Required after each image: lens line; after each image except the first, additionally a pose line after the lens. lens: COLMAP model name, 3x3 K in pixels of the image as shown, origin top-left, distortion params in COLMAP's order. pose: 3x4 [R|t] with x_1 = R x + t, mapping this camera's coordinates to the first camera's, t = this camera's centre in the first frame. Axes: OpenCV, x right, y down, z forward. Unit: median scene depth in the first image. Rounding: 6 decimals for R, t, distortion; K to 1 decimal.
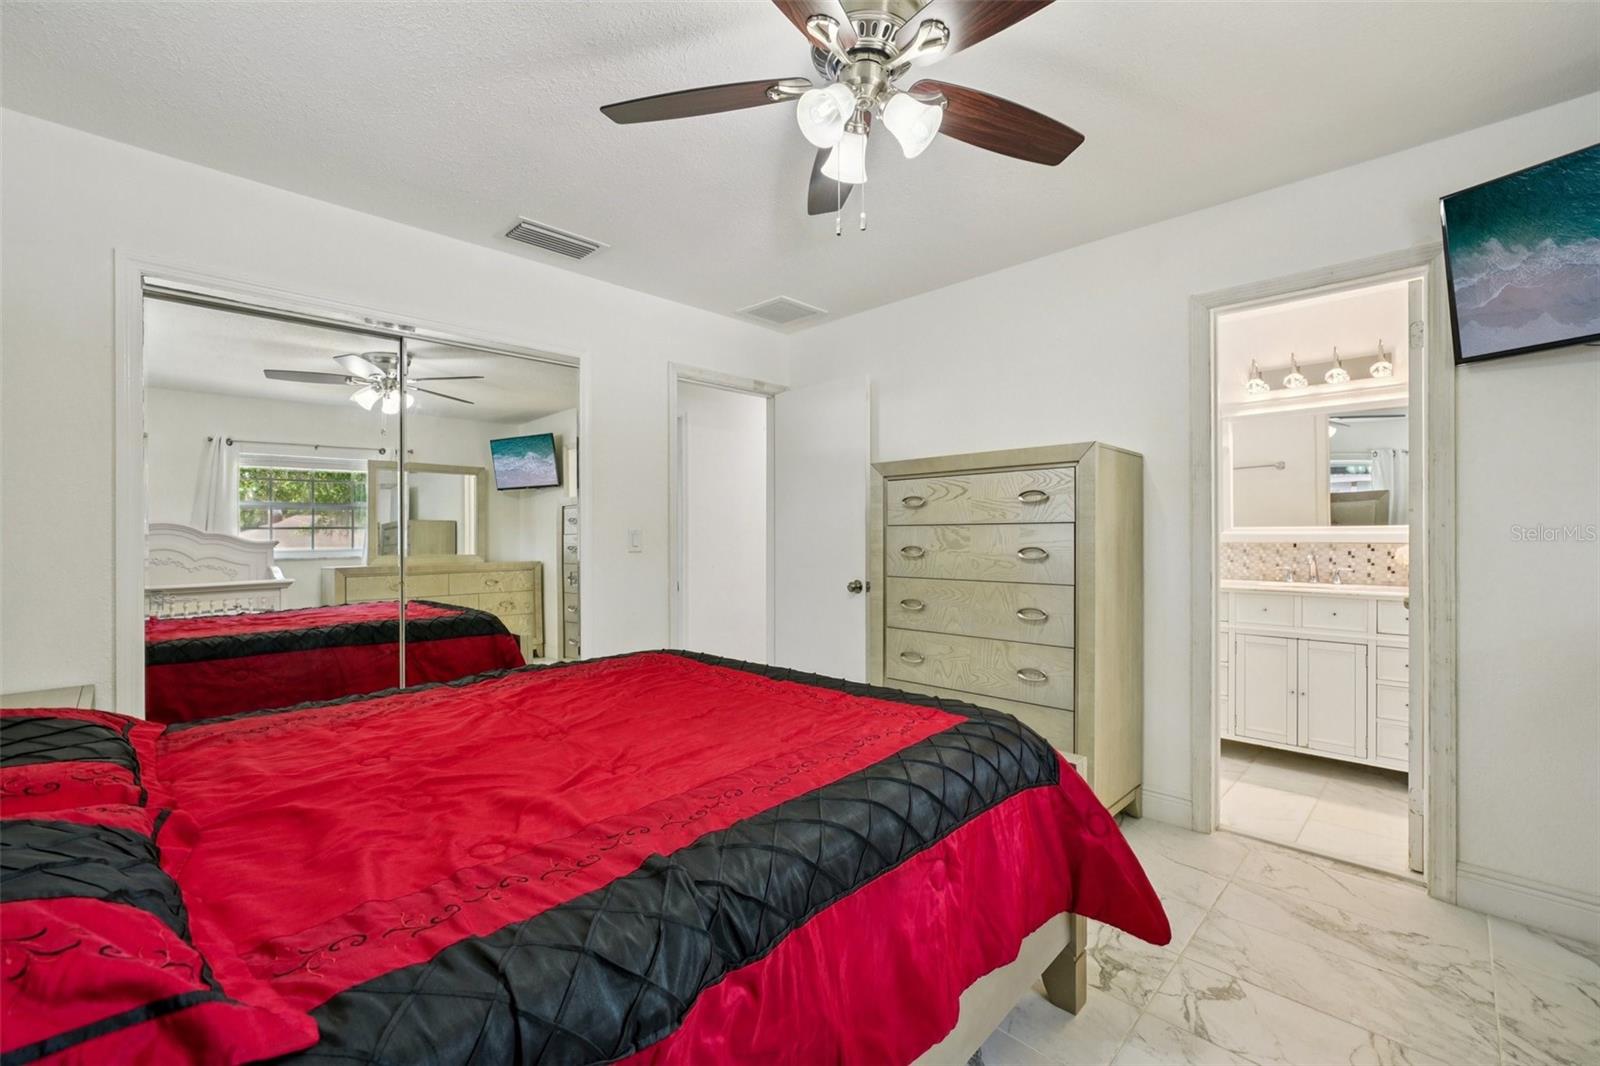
lens RADIAL K [[657.8, 0, 800.0], [0, 657.8, 533.0], [0, 0, 1]] dist [-0.001661, -0.000131]
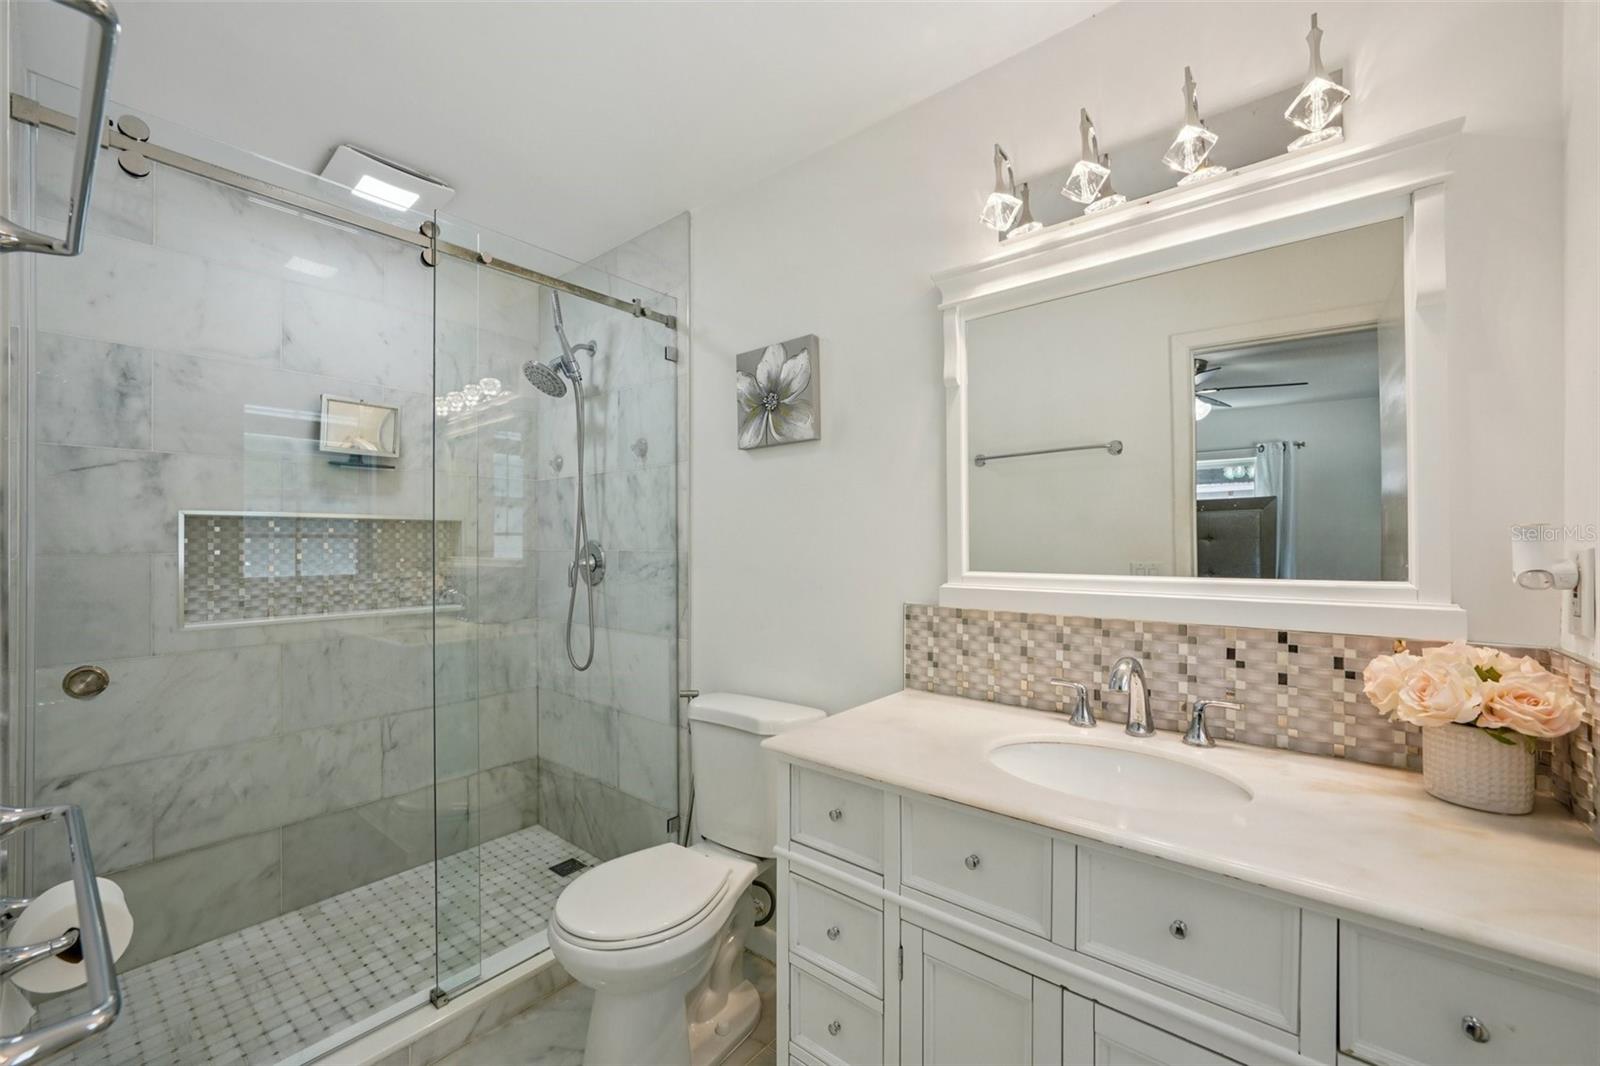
lens RADIAL K [[629.7, 0, 790.8], [0, 629.7, 534.9], [0, 0, 1]] dist [-0.023114, 0.007515]
pose [[0.995958, 0.003225, 0.089762, 0.544061], [-0.002583, 0.999970, -0.007271, -0.029725], [-0.089783, 0.007010, 0.995937, 0.655416]]
